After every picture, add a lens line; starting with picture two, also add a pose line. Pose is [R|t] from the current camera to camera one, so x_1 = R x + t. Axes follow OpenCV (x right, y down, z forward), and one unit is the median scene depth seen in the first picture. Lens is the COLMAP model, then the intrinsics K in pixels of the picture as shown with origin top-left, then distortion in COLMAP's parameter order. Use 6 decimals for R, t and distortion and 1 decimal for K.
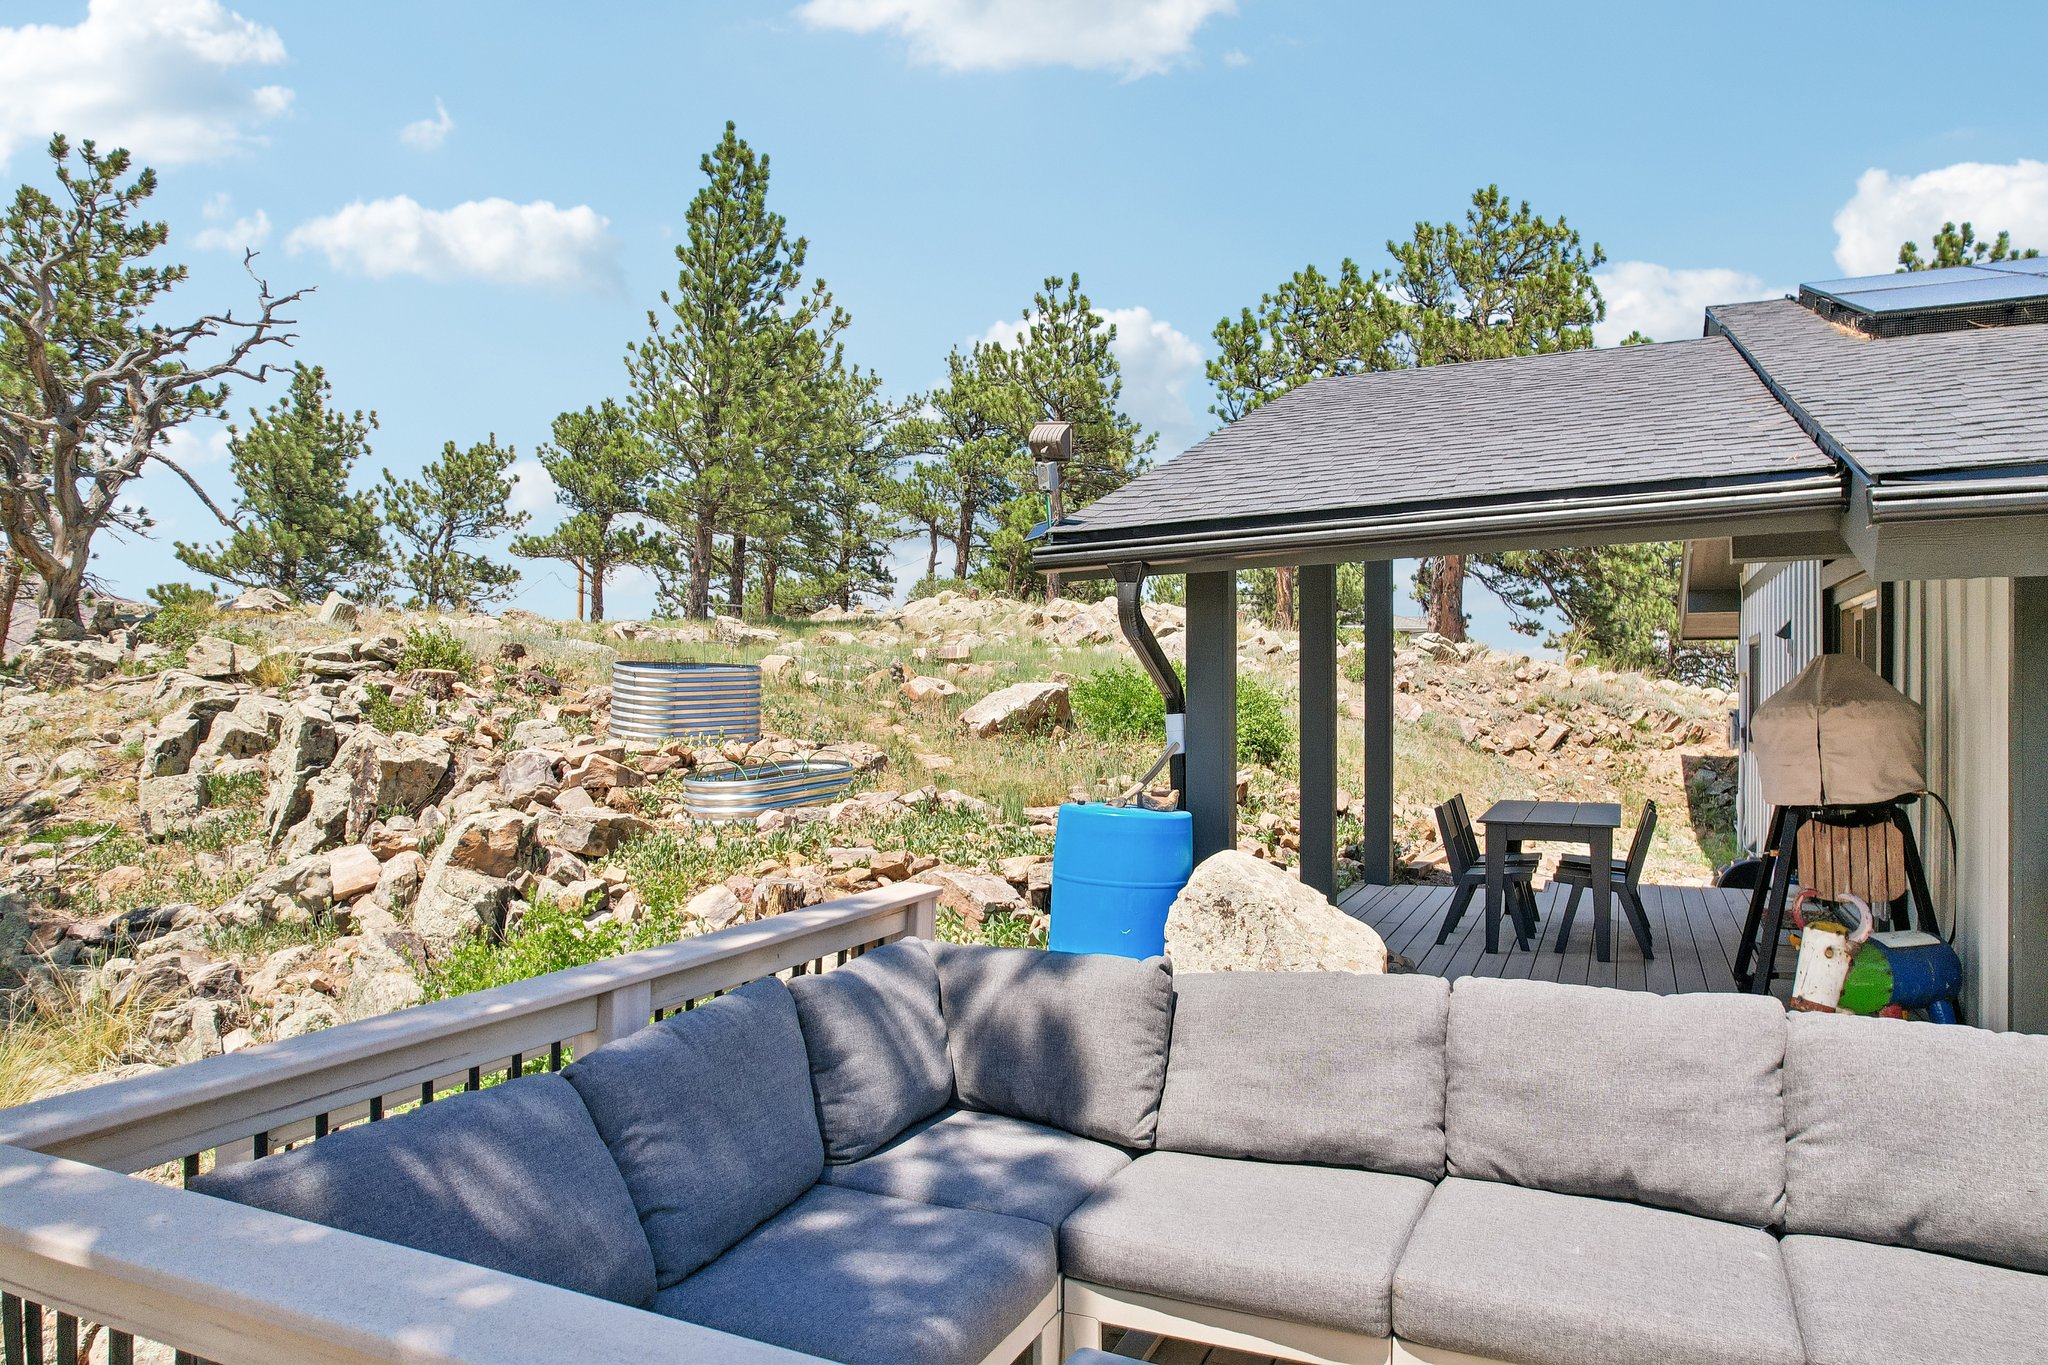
lens RADIAL K [[1314.7, 0, 1026.6], [0, 1314.7, 698.7], [0, 0, 1]] dist [-0.089252, 0.081698]
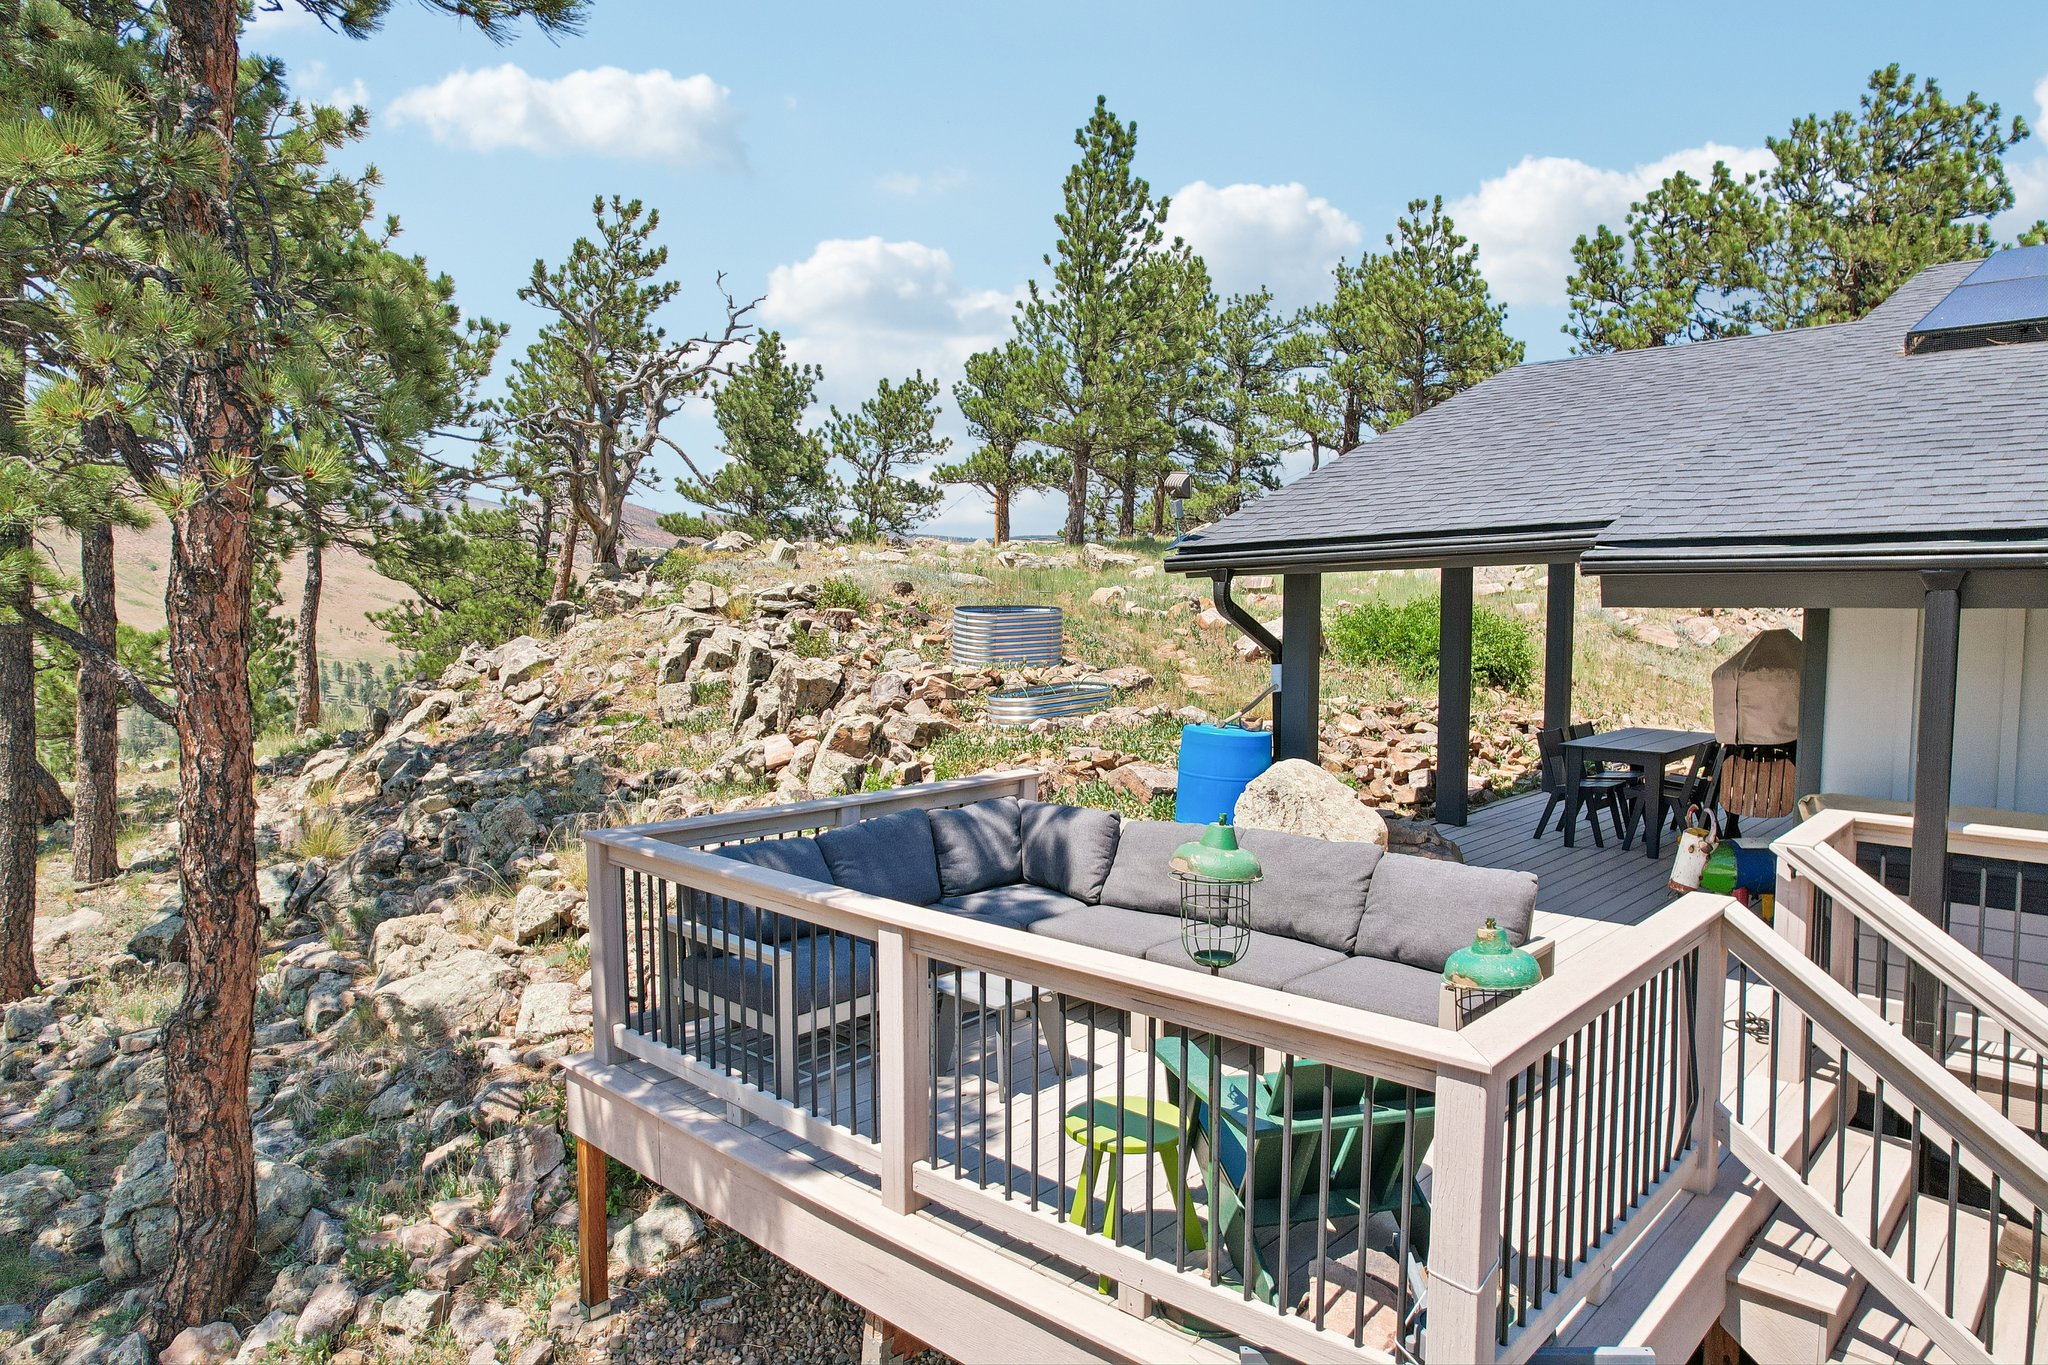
lens RADIAL K [[1314.7, 0, 1026.6], [0, 1314.7, 698.7], [0, 0, 1]] dist [-0.089252, 0.081698]
pose [[0.947304, 0.025580, -0.319312, 0.112227], [0.000542, 0.996677, 0.081451, -0.024533], [0.320335, -0.077332, 0.944143, -0.165841]]
